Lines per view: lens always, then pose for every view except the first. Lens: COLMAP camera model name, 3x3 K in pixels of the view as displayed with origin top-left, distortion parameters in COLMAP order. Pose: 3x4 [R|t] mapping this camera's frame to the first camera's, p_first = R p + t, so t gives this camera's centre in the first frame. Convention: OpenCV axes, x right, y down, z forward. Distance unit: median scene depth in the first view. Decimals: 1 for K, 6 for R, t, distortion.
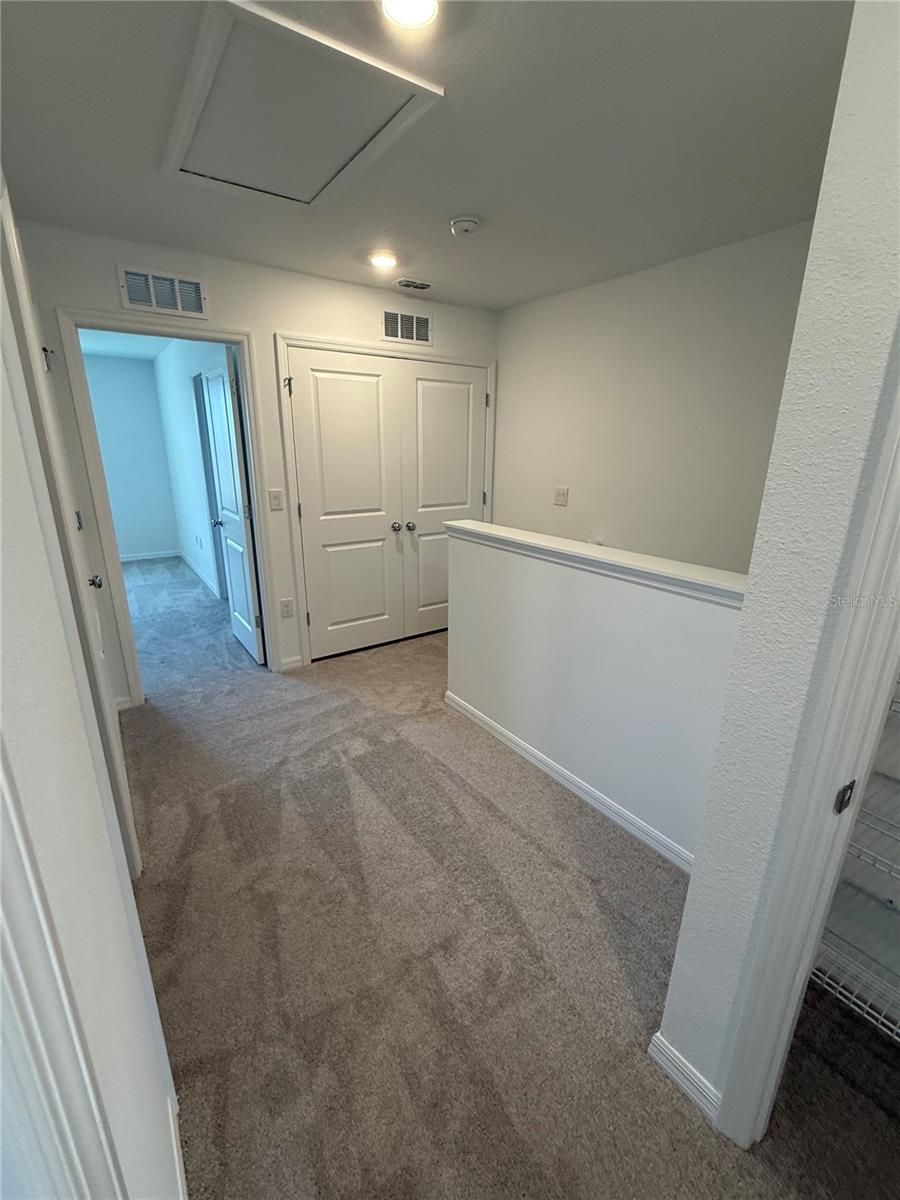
lens RADIAL K [[507.5, 0, 450.0], [0, 507.5, 600.0], [0, 0, 1]] dist [-0.002081, -0.000278]
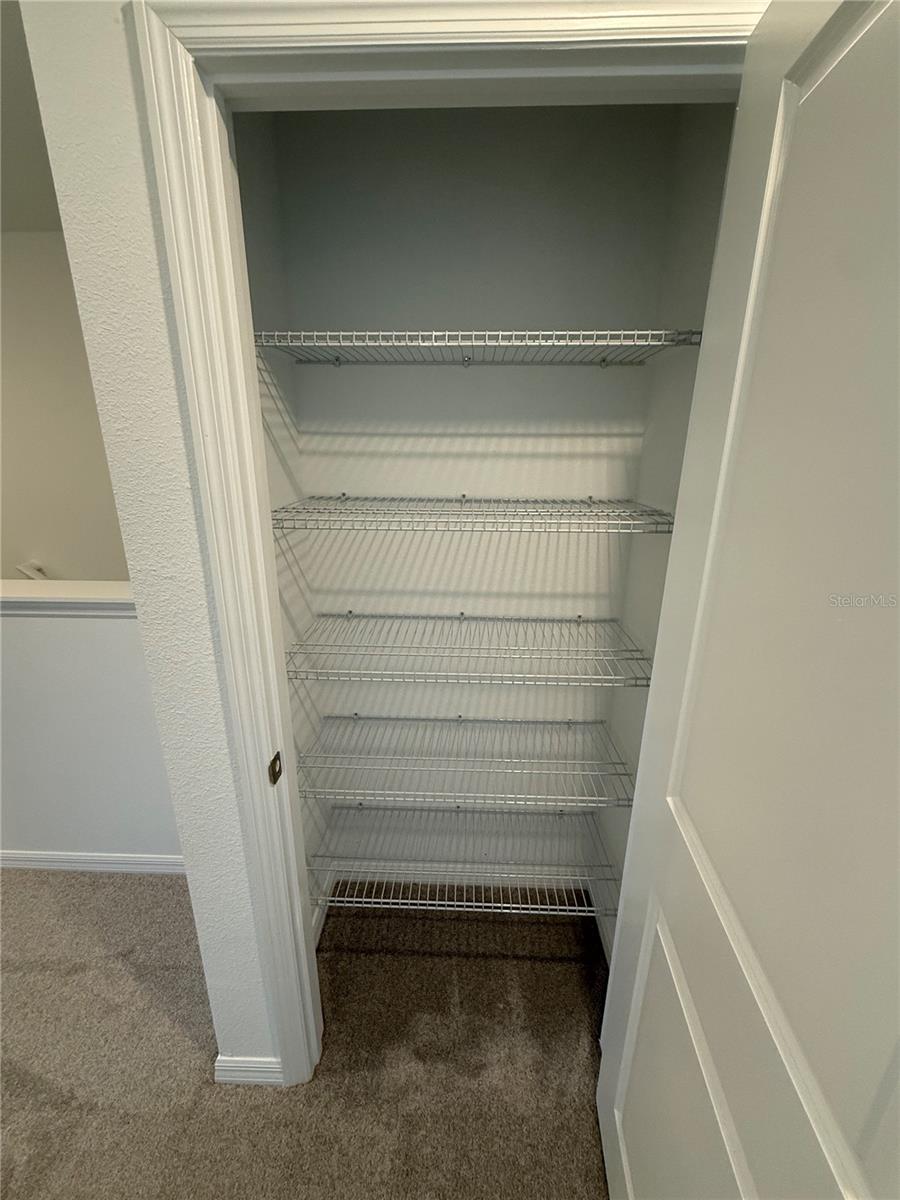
lens RADIAL K [[507.5, 0, 450.0], [0, 507.5, 600.0], [0, 0, 1]] dist [-0.002081, -0.000278]
pose [[0.598100, -0.248782, 0.761829, 0.167766], [0.231750, 0.963675, 0.132752, -0.039493], [-0.767182, 0.097155, 0.634029, -0.074501]]
